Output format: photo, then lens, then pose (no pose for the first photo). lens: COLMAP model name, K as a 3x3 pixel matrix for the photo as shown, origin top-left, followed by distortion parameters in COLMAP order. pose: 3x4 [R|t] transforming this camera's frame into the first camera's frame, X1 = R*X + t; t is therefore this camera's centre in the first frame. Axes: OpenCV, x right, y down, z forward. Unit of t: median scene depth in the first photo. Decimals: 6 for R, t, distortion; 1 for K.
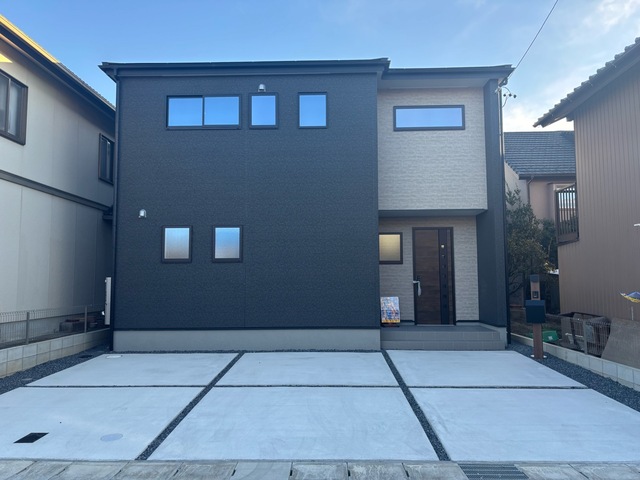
lens RADIAL K [[484.3, 0, 319.6], [0, 484.3, 244.3], [0, 0, 1]] dist [0.042051, -0.037410]
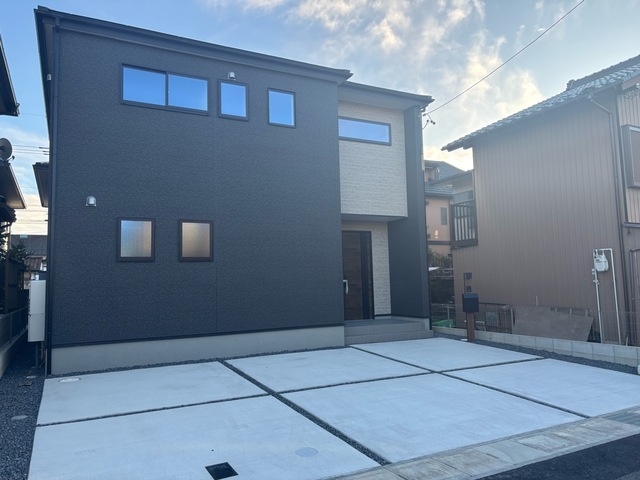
lens RADIAL K [[484.3, 0, 315.8], [0, 484.3, 239.0], [0, 0, 1]] dist [0.042051, -0.037410]
pose [[0.877711, 0.027483, 0.478401, -0.424240], [-0.018264, 0.999547, -0.023912, 0.013009], [-0.478842, 0.012250, 0.877816, 0.102333]]
